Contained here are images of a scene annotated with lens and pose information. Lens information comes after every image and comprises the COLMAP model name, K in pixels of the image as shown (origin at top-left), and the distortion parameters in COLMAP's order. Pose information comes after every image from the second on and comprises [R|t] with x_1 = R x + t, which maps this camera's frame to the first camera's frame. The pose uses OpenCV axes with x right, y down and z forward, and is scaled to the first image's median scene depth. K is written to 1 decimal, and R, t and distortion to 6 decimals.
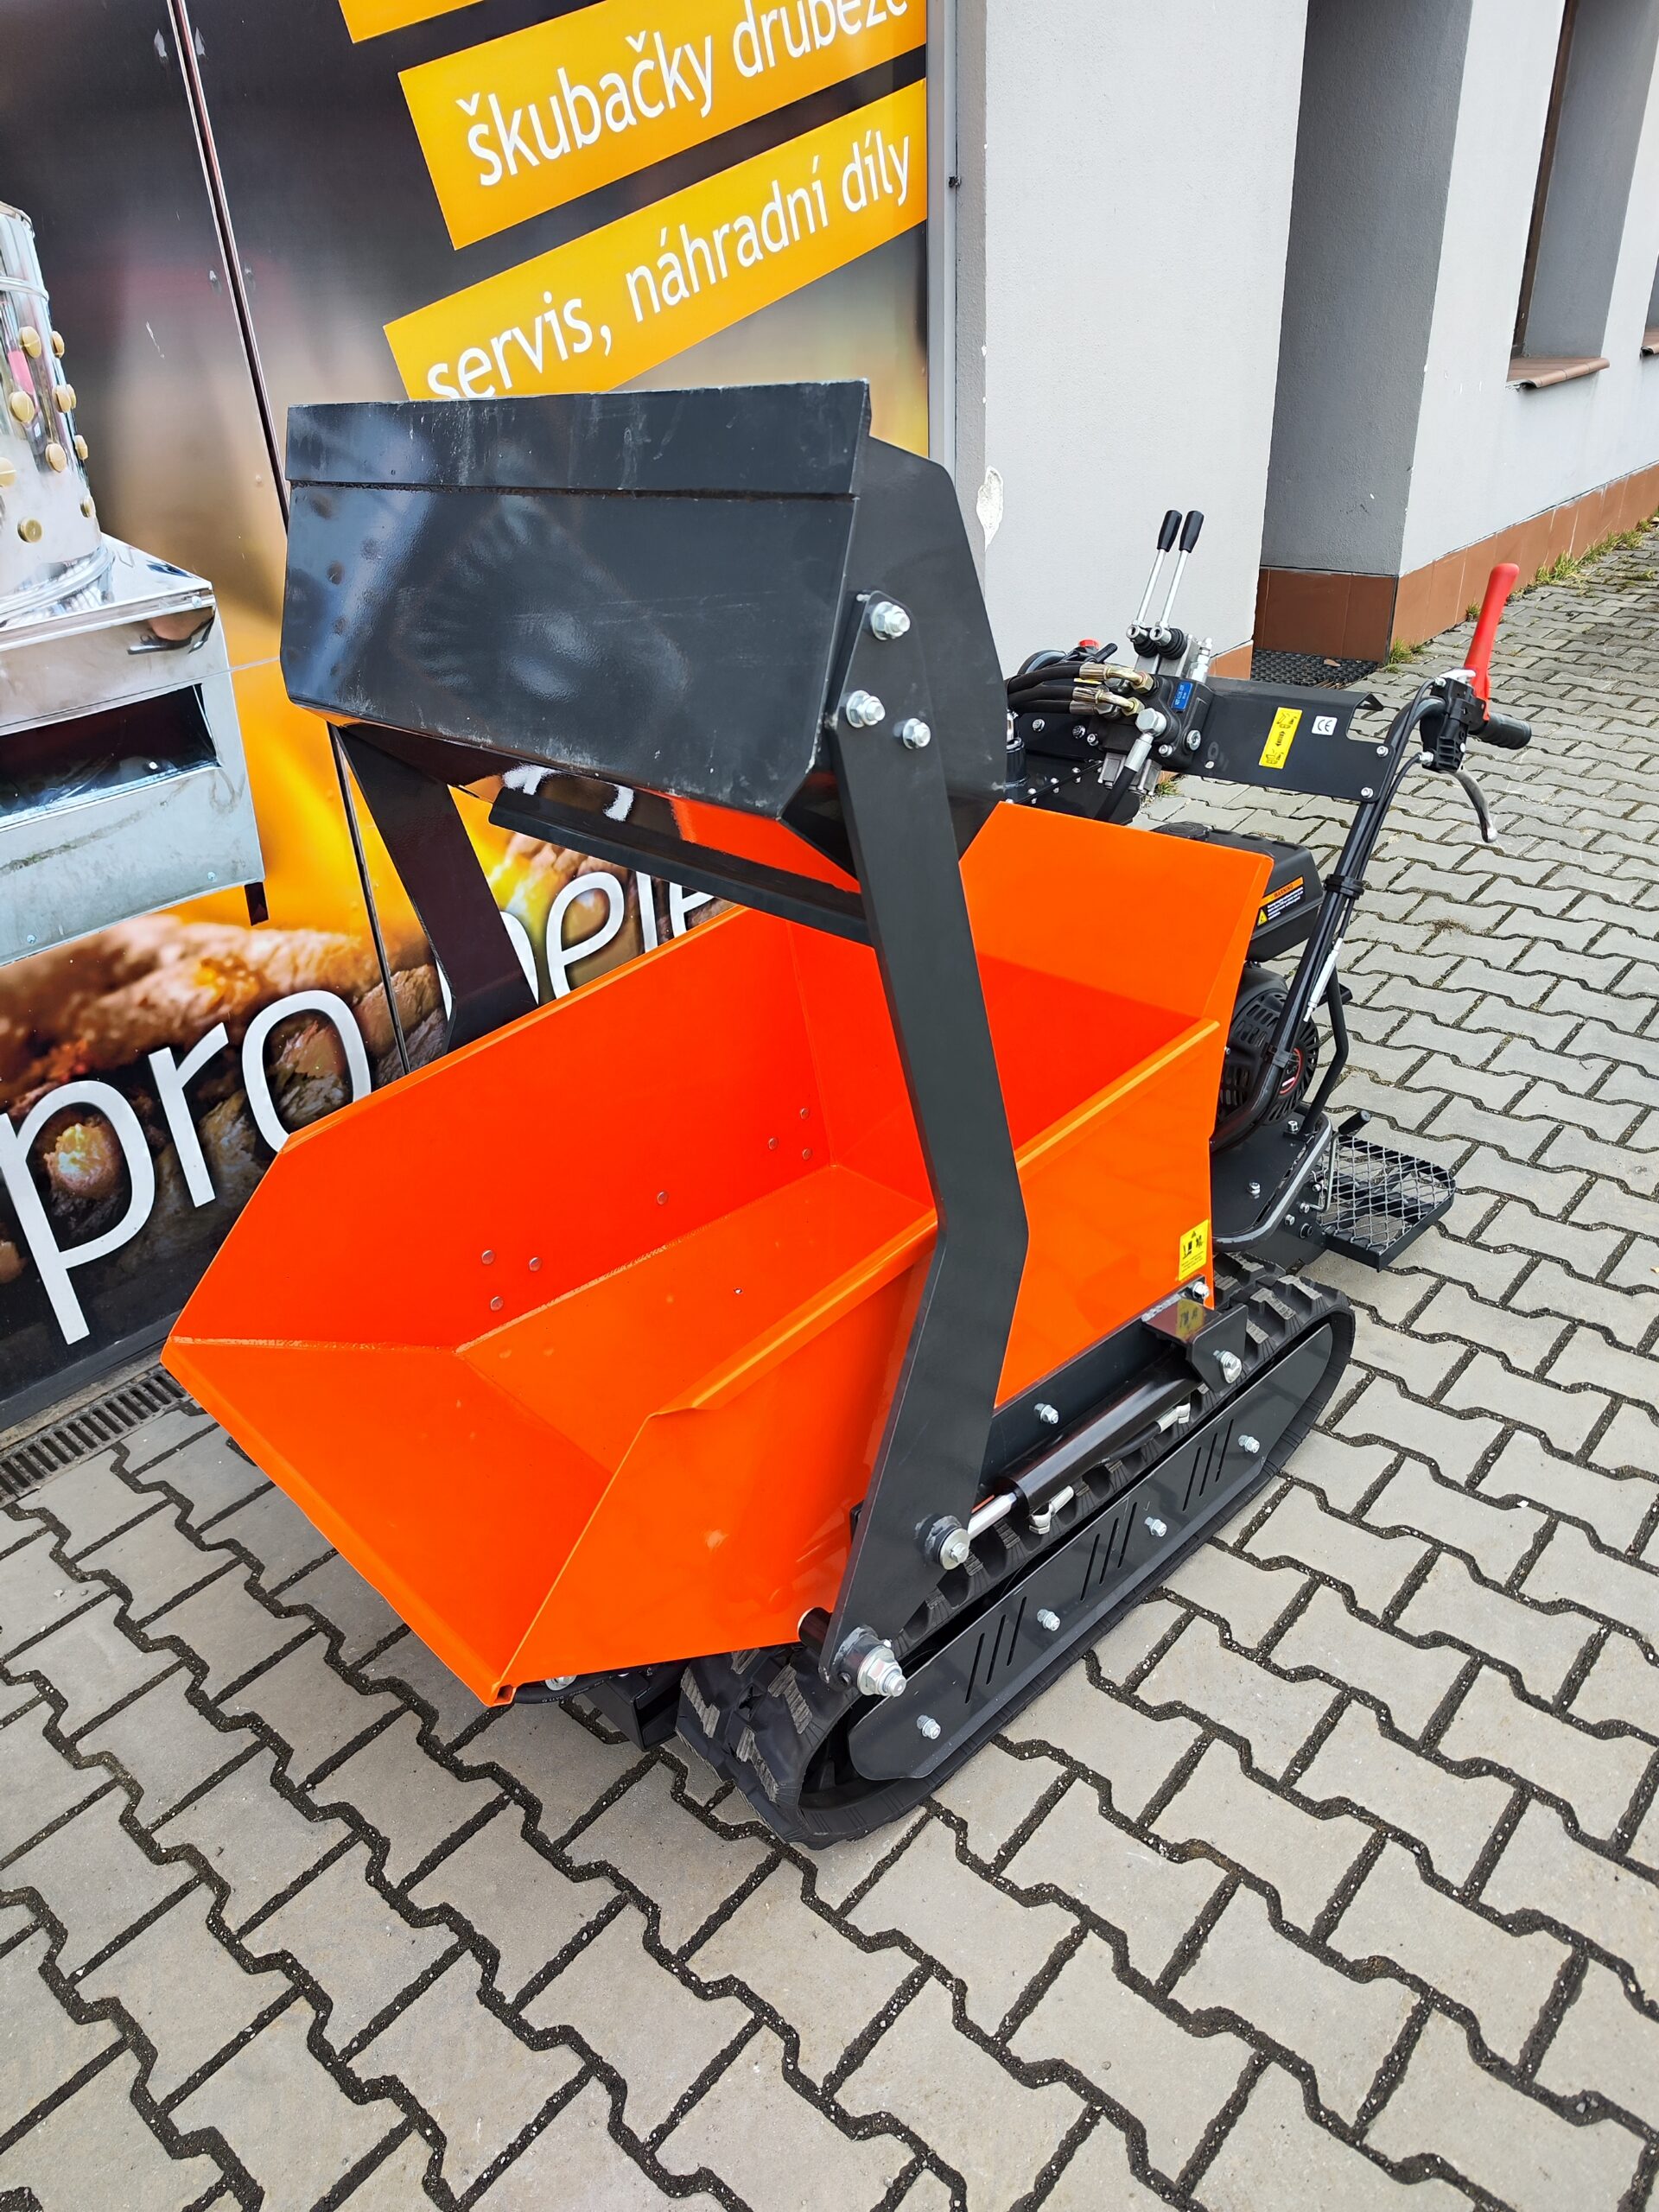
lens RADIAL K [[1507.3, 0, 818.8], [0, 1507.3, 1124.8], [0, 0, 1]] dist [0.022377, -0.016810]
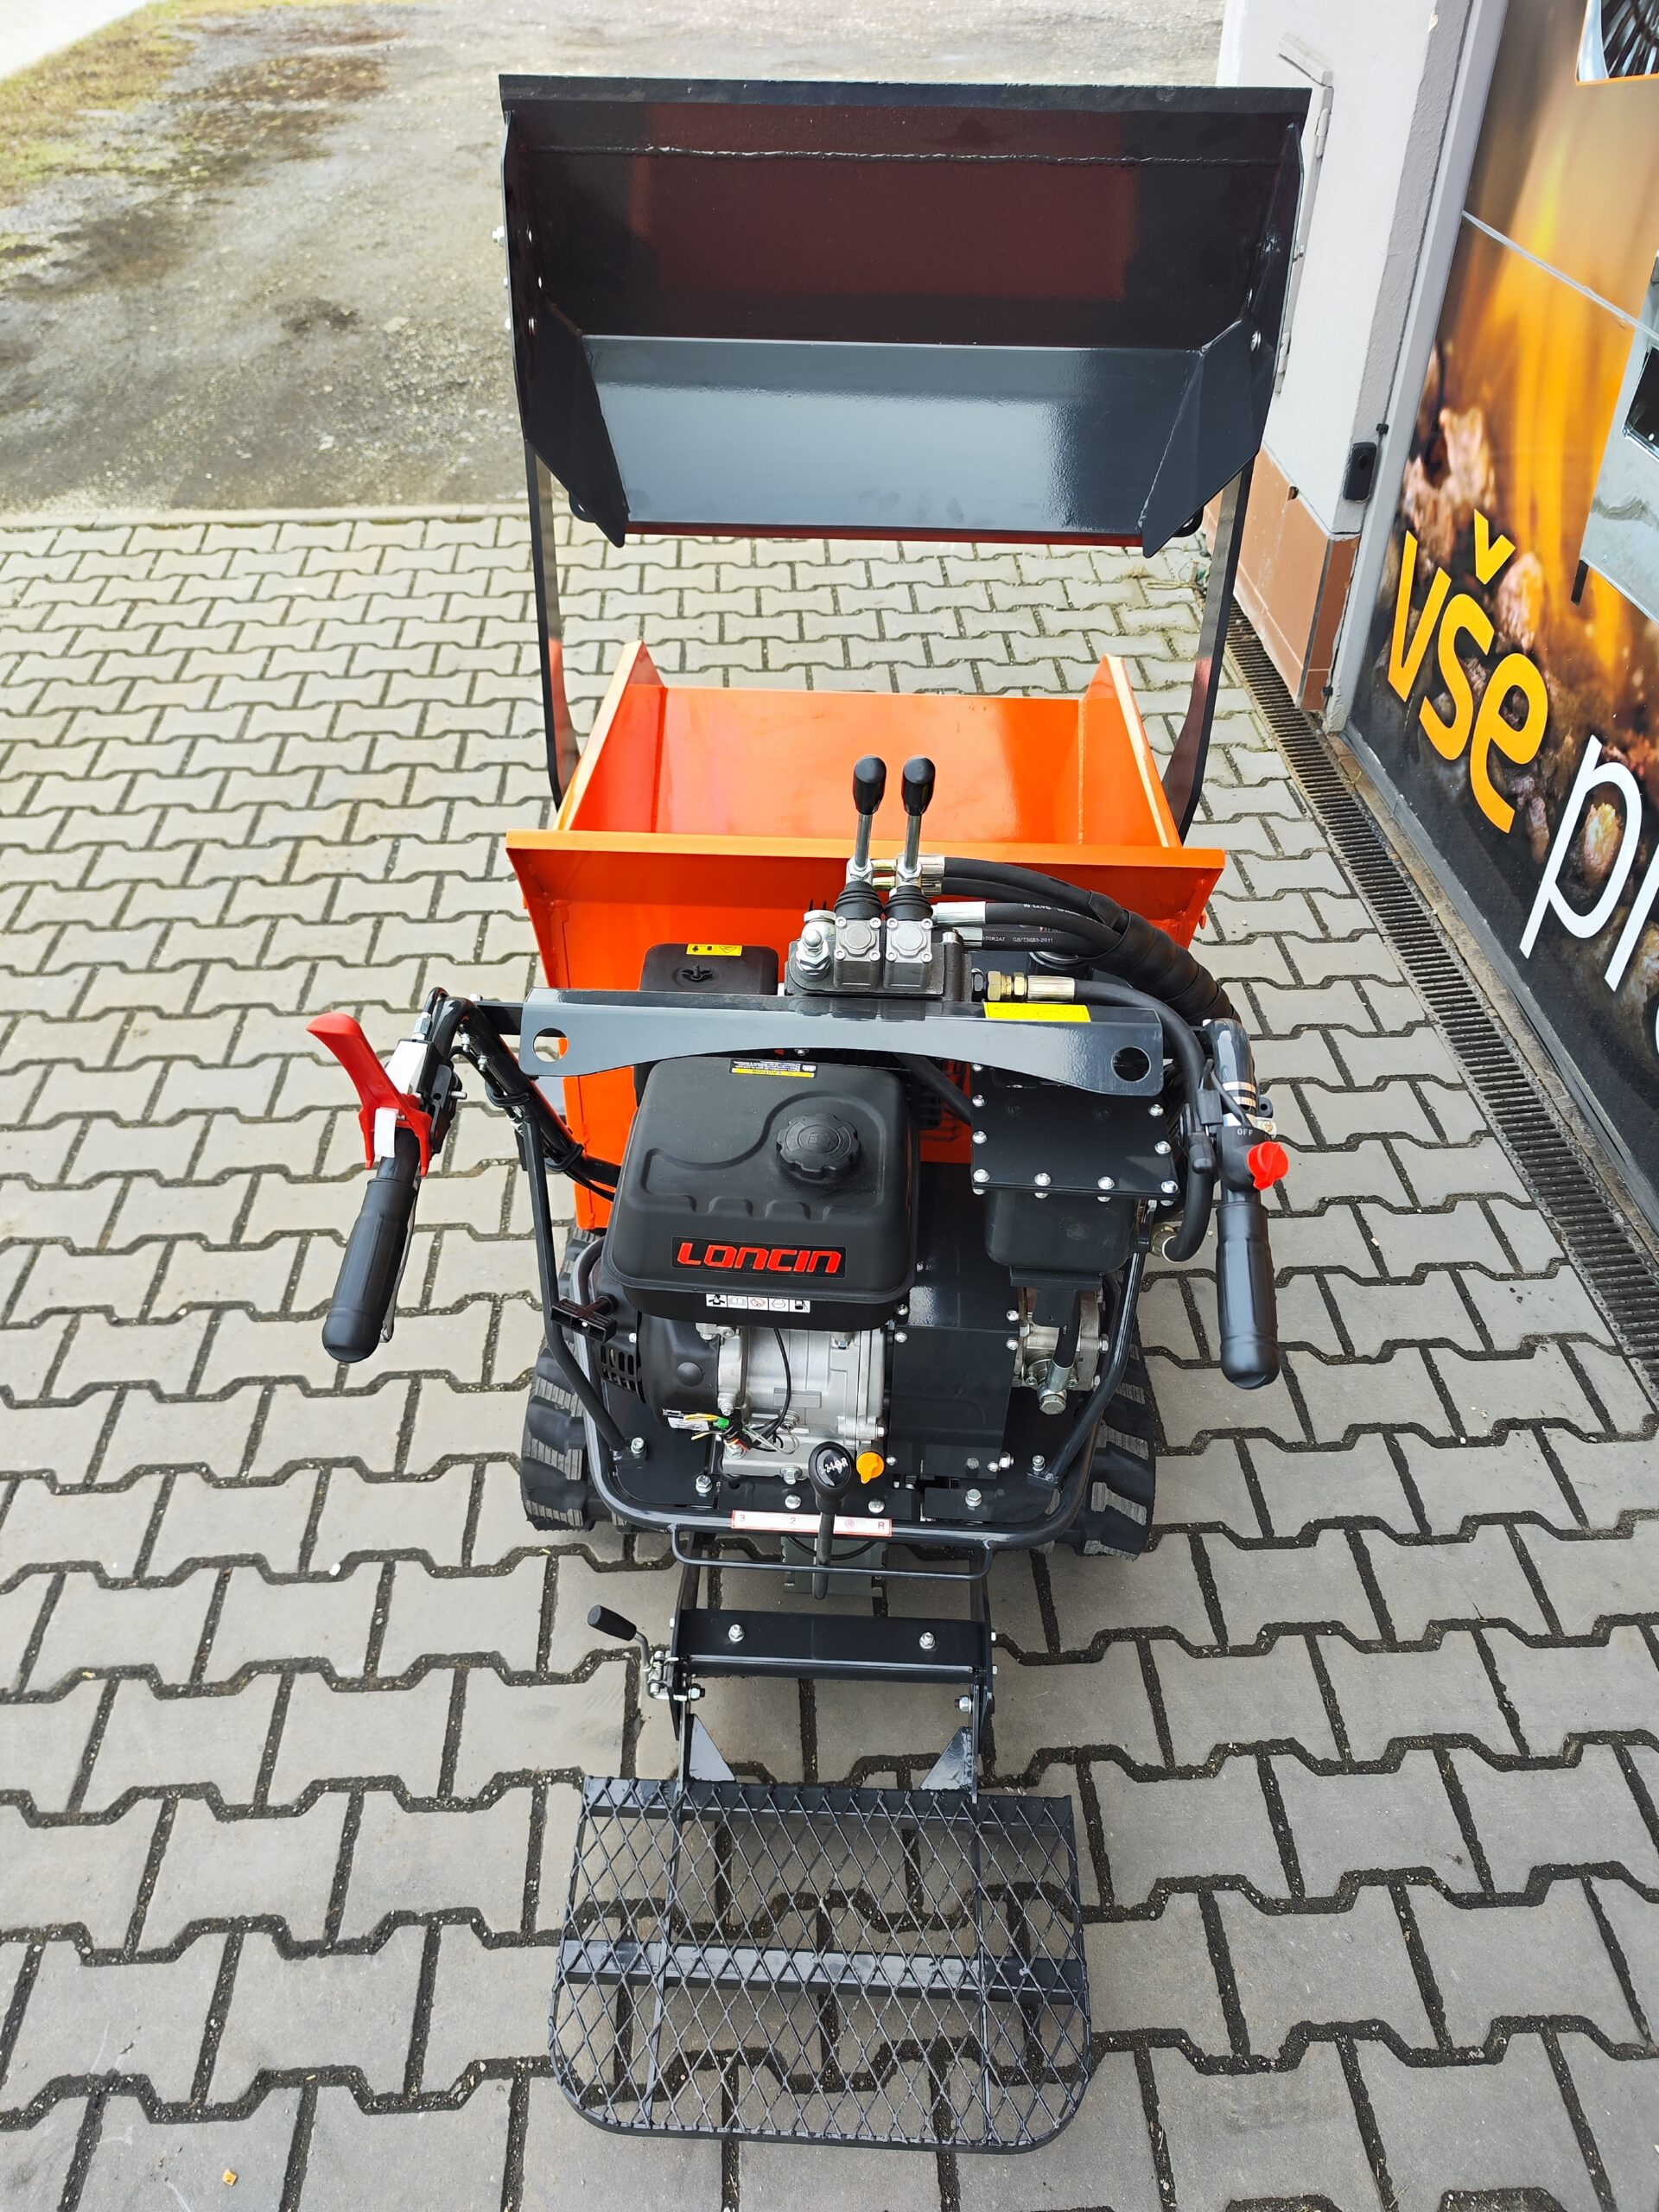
lens RADIAL K [[1507.3, 0, 810.3], [0, 1507.3, 1103.6], [0, 0, 1]] dist [0.022377, -0.016810]
pose [[-0.715328, 0.524451, -0.461797, 0.485903], [-0.290134, 0.378297, 0.879041, -0.693288], [0.635711, 0.762786, -0.118446, 0.978479]]
